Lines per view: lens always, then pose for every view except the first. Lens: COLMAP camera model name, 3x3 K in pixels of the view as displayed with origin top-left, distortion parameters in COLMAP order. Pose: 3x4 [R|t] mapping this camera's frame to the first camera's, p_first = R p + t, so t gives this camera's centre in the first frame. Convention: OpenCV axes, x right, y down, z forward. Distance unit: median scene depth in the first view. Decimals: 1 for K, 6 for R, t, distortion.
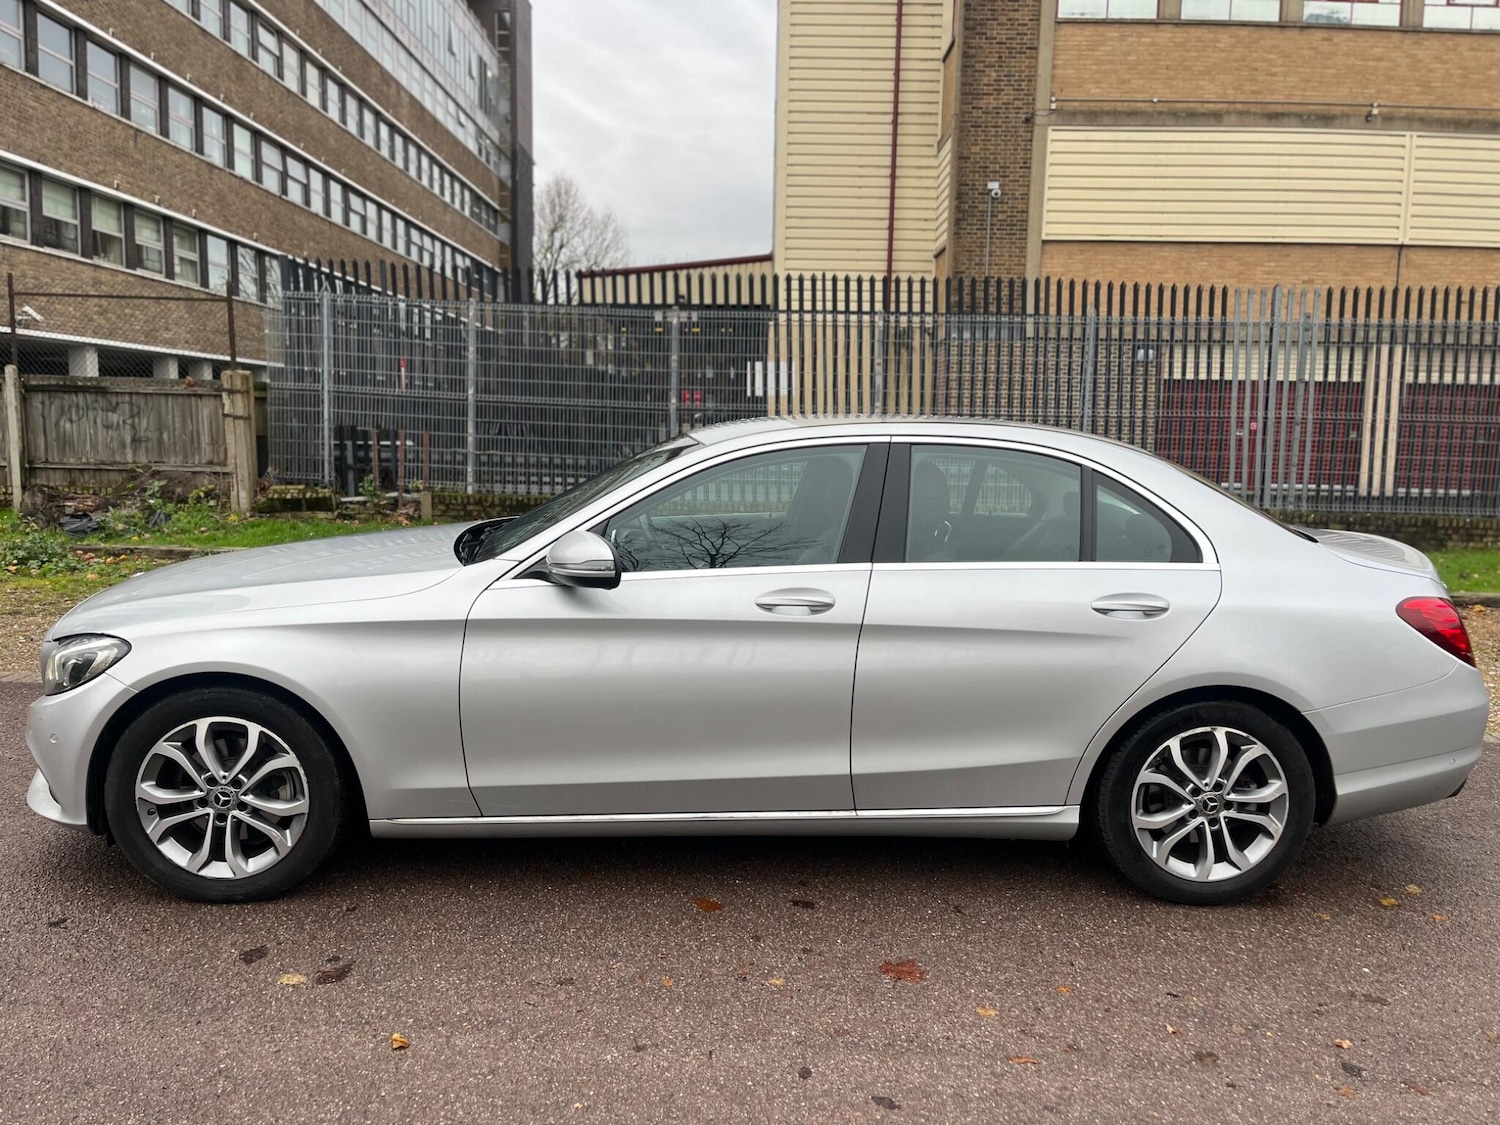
lens RADIAL K [[1136.9, 0, 745.0], [0, 1136.9, 559.4], [0, 0, 1]] dist [0.088972, -0.112903]
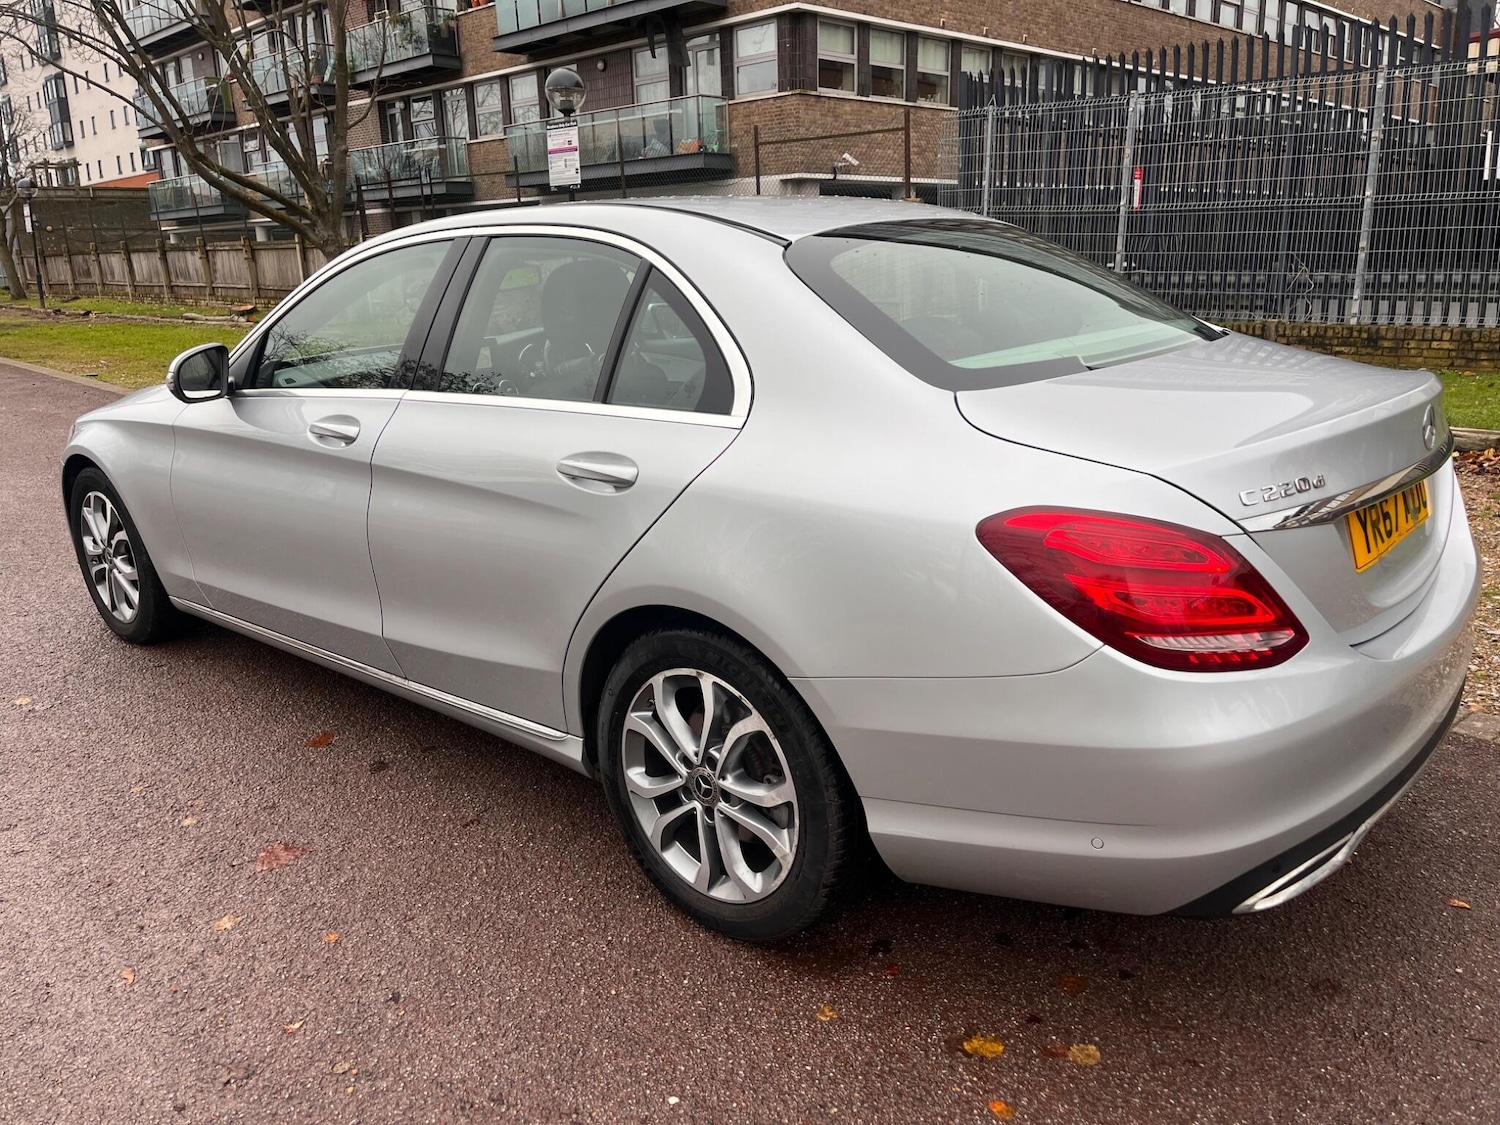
lens RADIAL K [[1139.0, 0, 749.8], [0, 1139.0, 571.2], [0, 0, 1]] dist [0.055758, -0.083837]
pose [[0.703801, 0.151227, -0.694114, 0.844084], [-0.041988, 0.984226, 0.171860, -0.020201], [0.709155, -0.091811, 0.699049, 0.567561]]
